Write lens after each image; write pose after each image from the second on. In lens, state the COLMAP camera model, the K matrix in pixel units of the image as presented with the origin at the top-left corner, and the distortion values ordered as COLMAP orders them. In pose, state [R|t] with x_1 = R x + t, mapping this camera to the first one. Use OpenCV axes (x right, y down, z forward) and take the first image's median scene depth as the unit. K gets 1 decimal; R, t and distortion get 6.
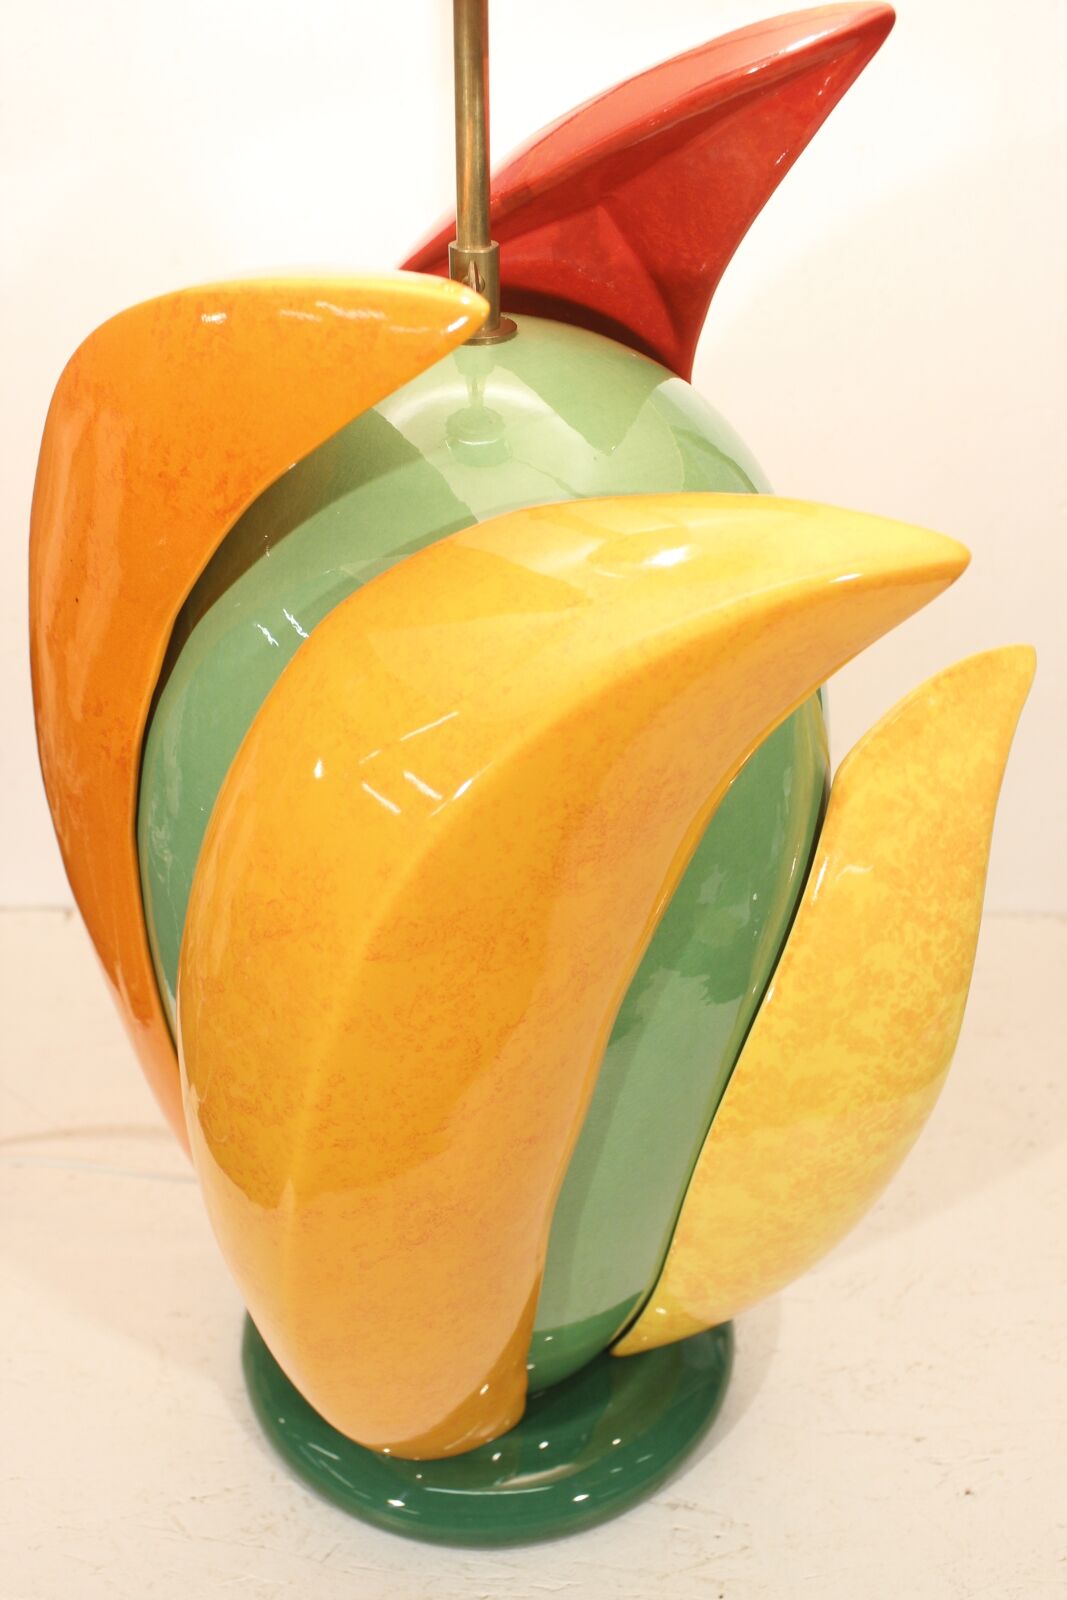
lens RADIAL K [[1761.9, 0, 532.3], [0, 1761.9, 801.6], [0, 0, 1]] dist [-0.062477, 0.000000]
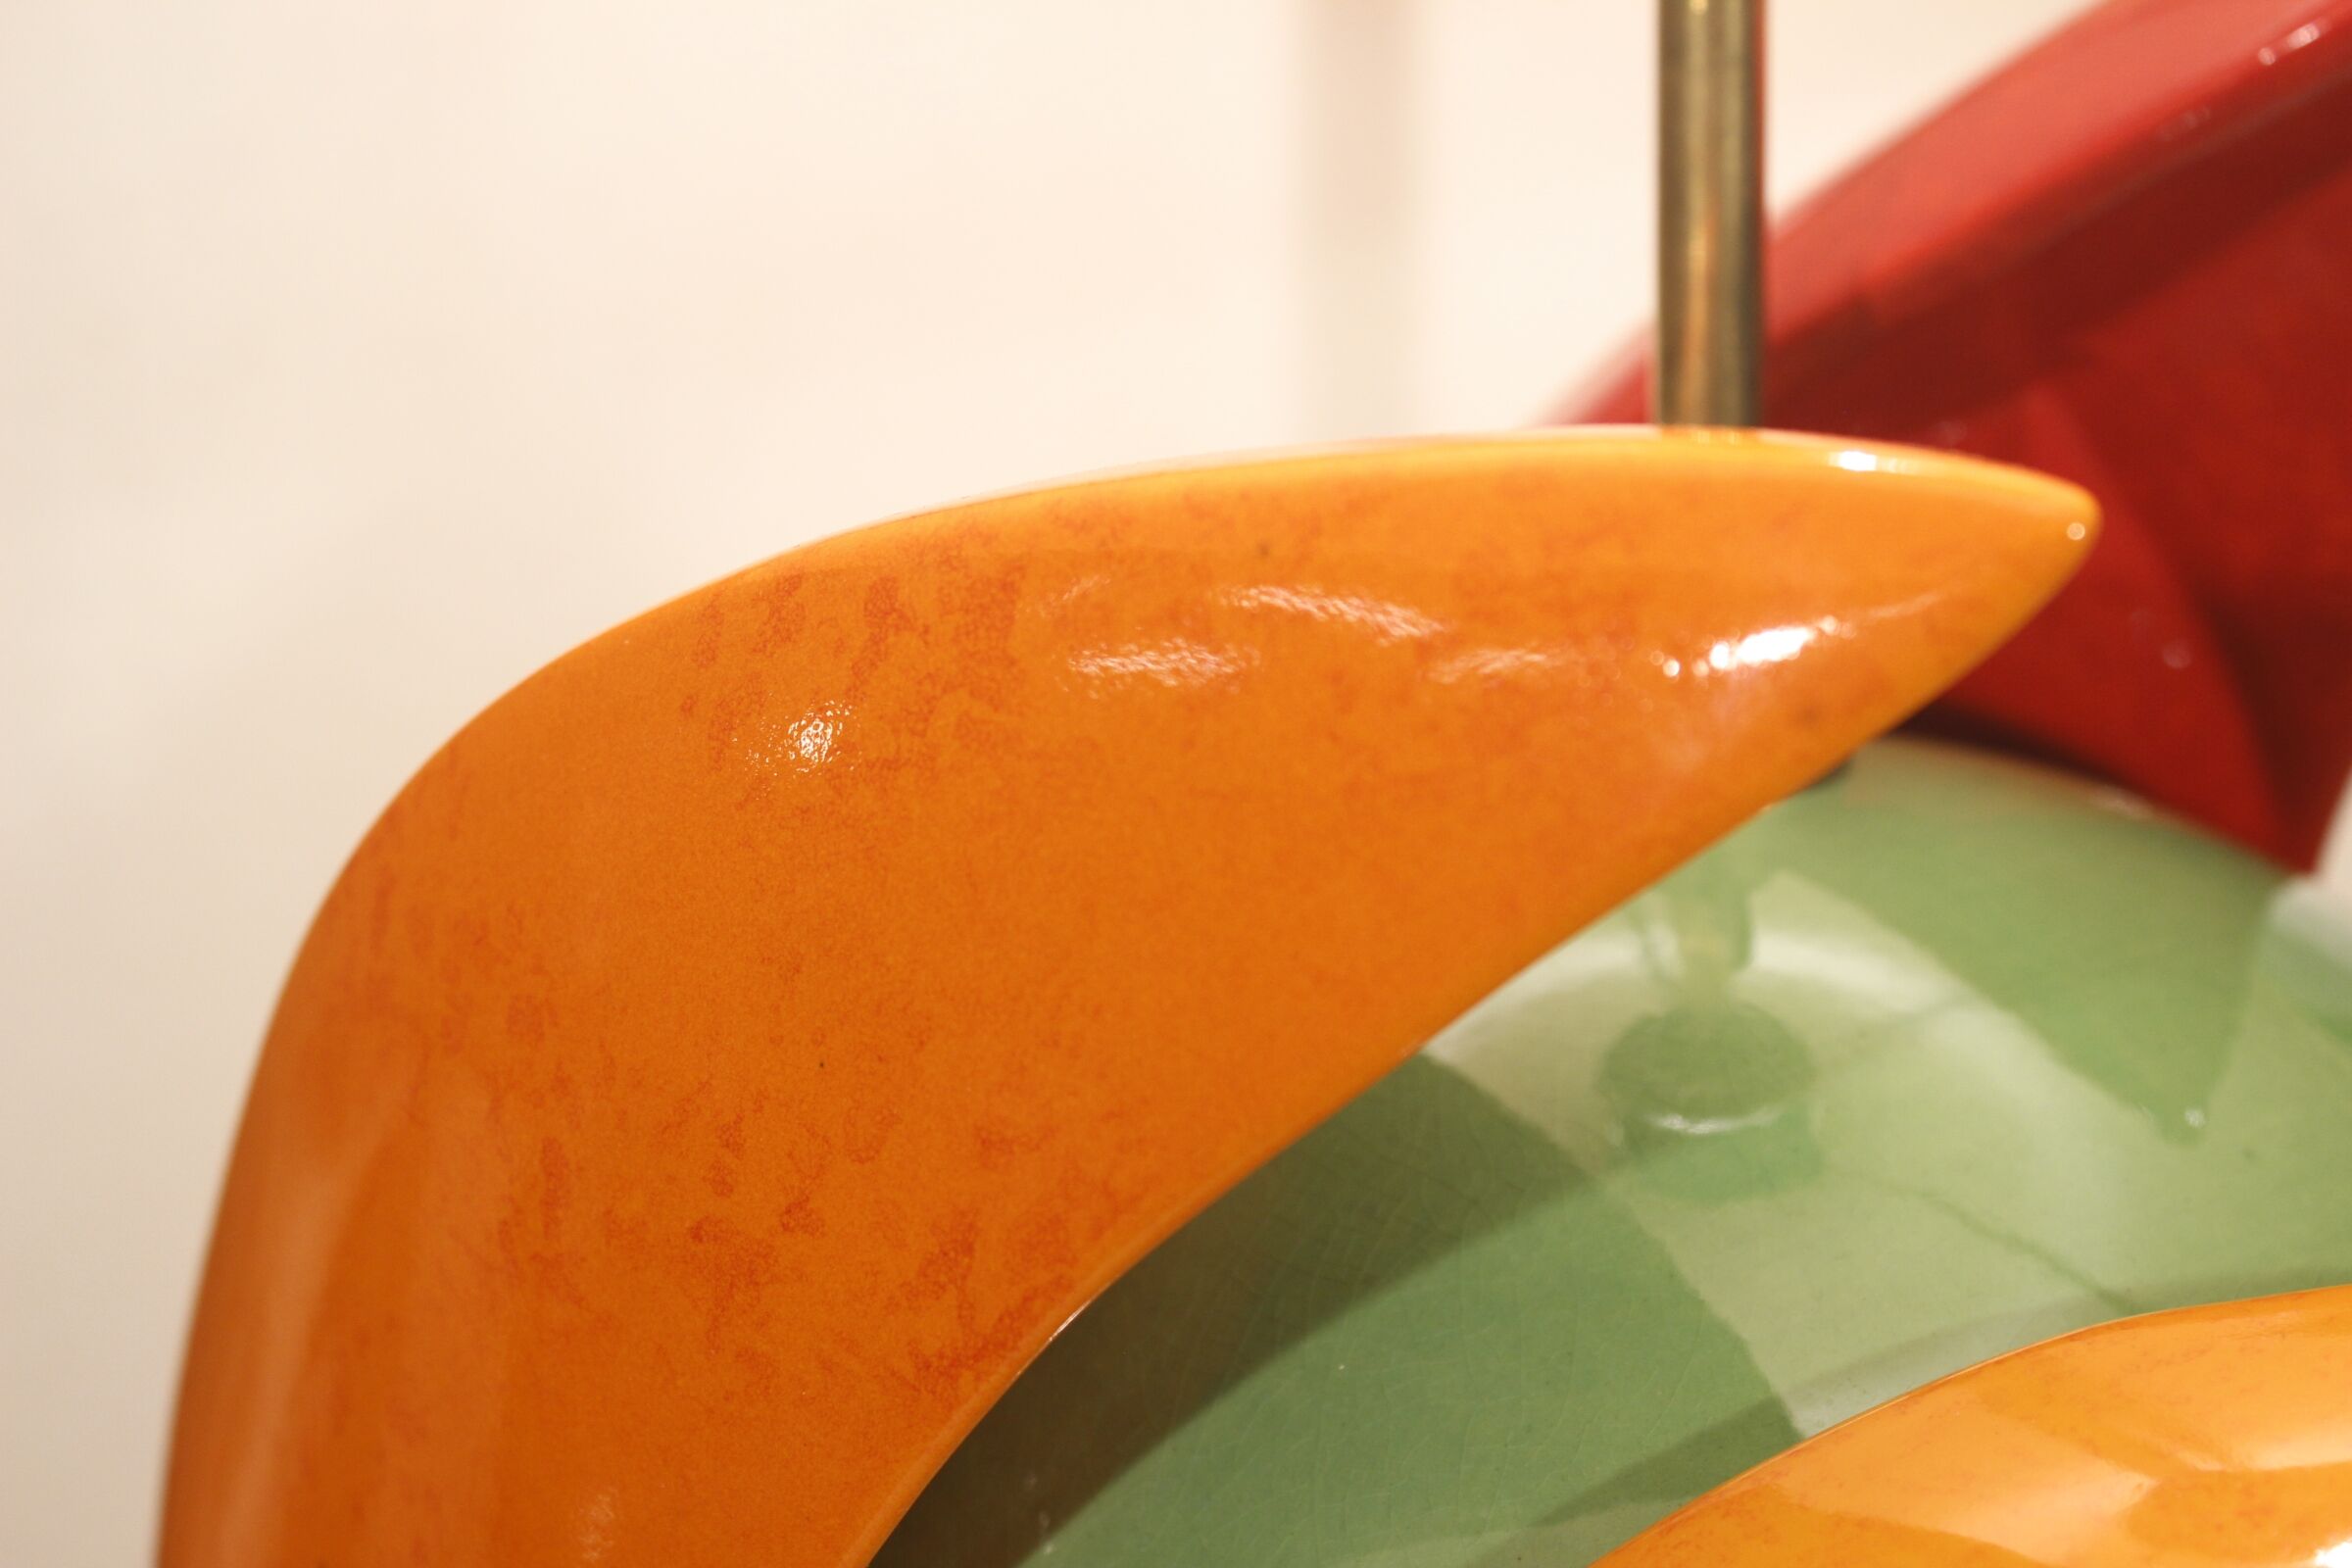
lens RADIAL K [[4211.5, 0, 1171.0], [0, 4211.5, 786.8], [0, 0, 1]] dist [0.027352, 0.000000]
pose [[0.999310, -0.025923, -0.026595, -0.102361], [0.016310, 0.949668, -0.312832, -0.041684], [0.033366, 0.312182, 0.949436, 0.315283]]
